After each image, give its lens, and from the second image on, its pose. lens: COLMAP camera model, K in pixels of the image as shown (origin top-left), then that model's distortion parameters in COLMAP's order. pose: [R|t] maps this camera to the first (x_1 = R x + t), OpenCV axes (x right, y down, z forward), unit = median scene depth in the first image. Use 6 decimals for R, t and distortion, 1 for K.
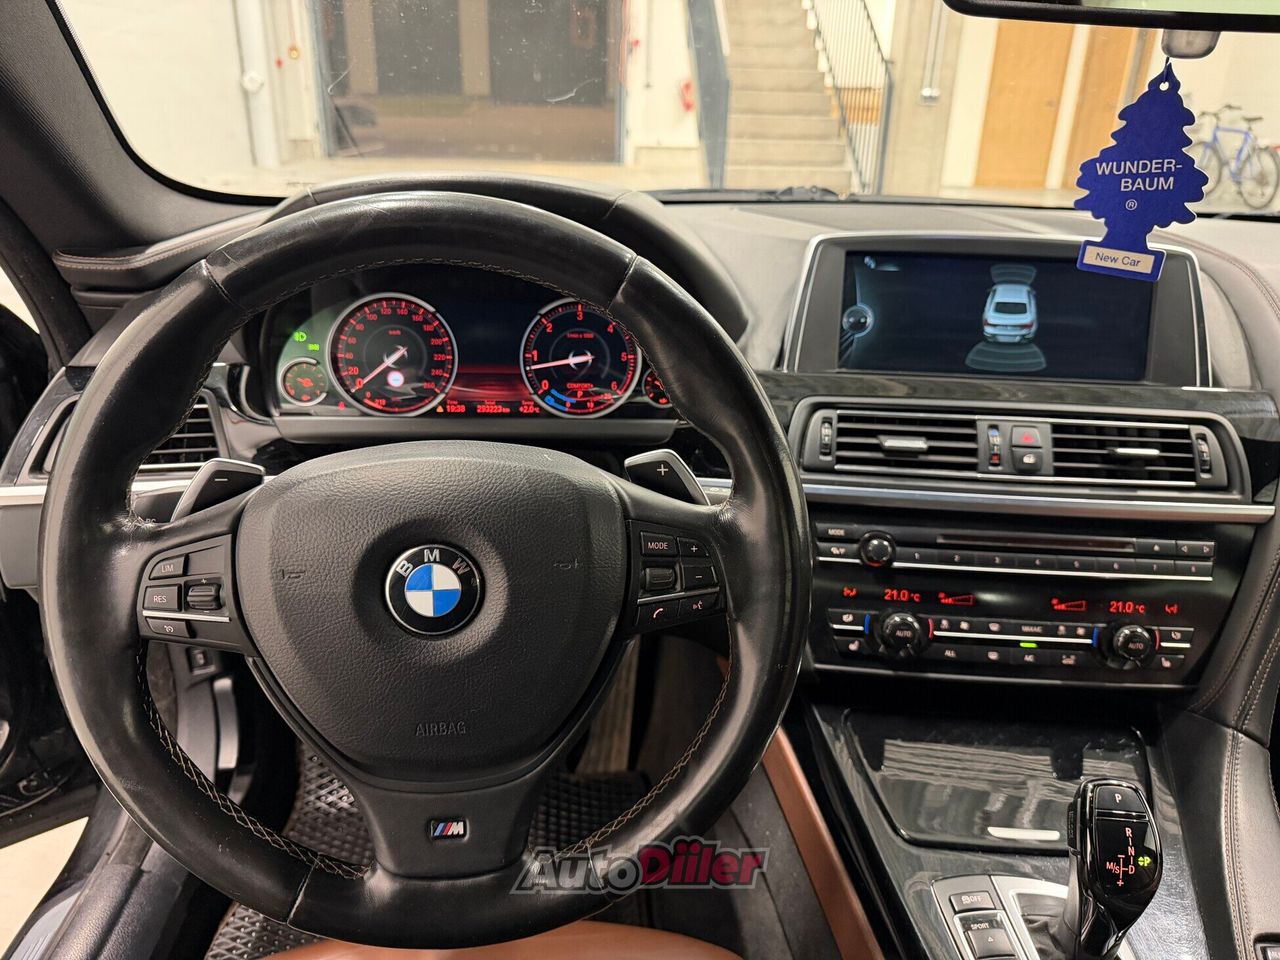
lens RADIAL K [[900.1, 0, 670.9], [0, 900.1, 484.2], [0, 0, 1]] dist [0.034488, -0.045085]
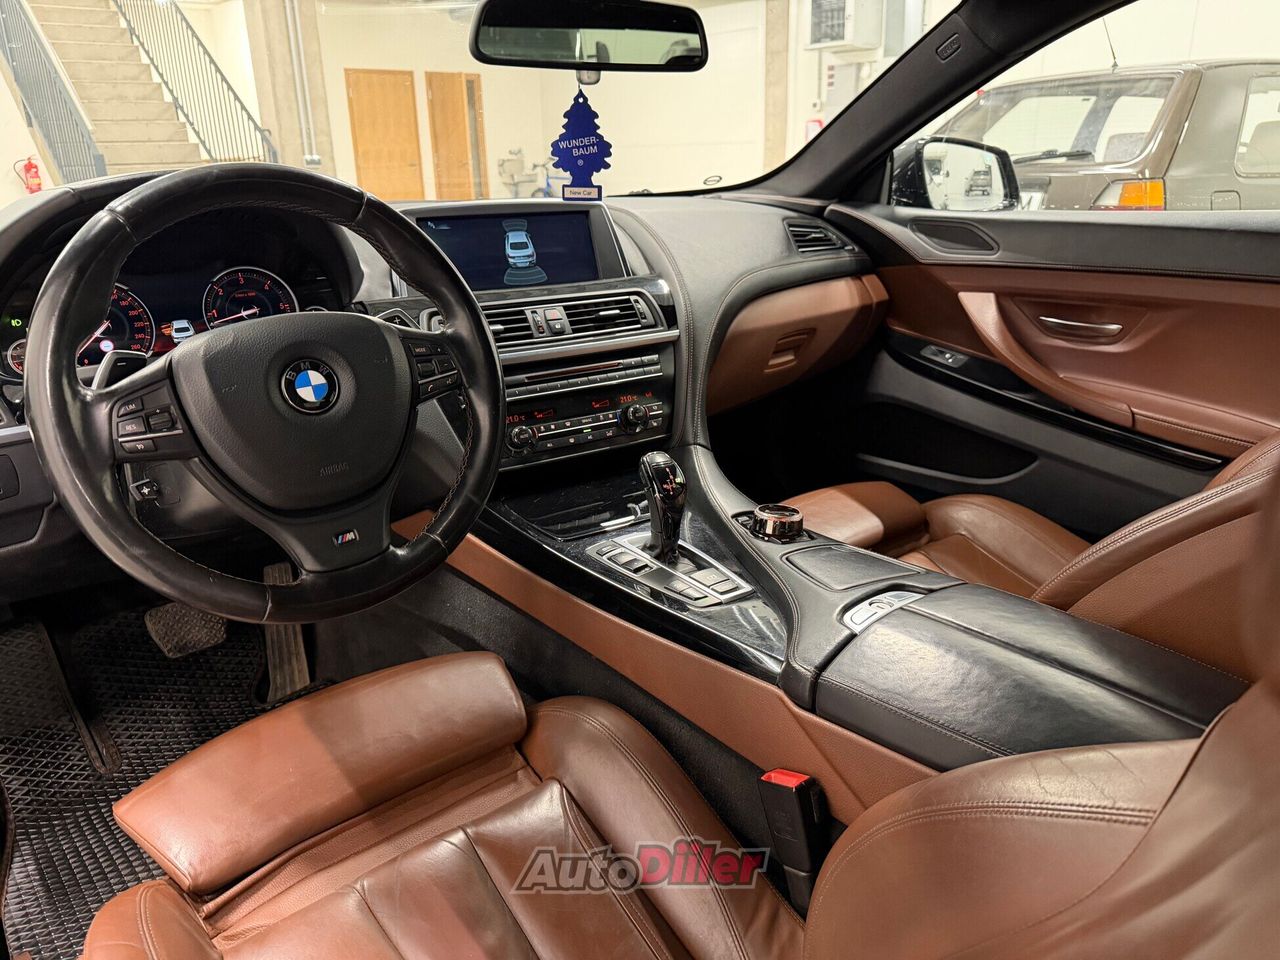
lens RADIAL K [[881.6, 0, 639.4], [0, 881.6, 501.6], [0, 0, 1]] dist [0.092324, -0.139153]
pose [[0.813779, -0.249404, 0.524940, -0.414385], [0.274382, 0.961112, 0.031279, 0.264128], [-0.512327, 0.118579, 0.850565, -0.437049]]
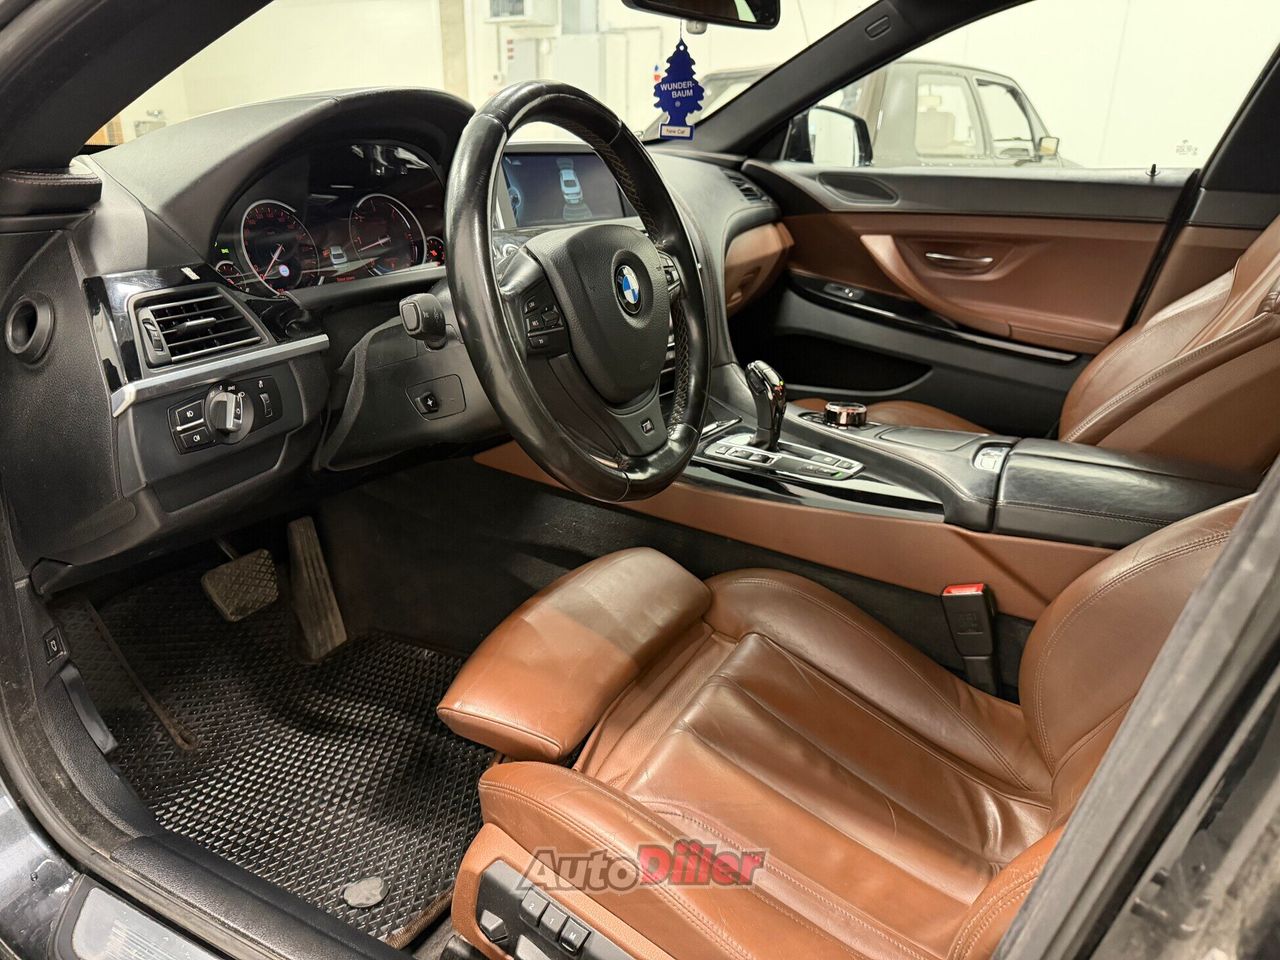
lens RADIAL K [[881.6, 0, 639.4], [0, 881.6, 501.6], [0, 0, 1]] dist [0.092324, -0.139153]
pose [[0.550528, -0.335115, 0.764603, -1.085418], [0.336800, 0.927205, 0.163879, 0.141102], [-0.763862, 0.167298, 0.623319, -0.079483]]
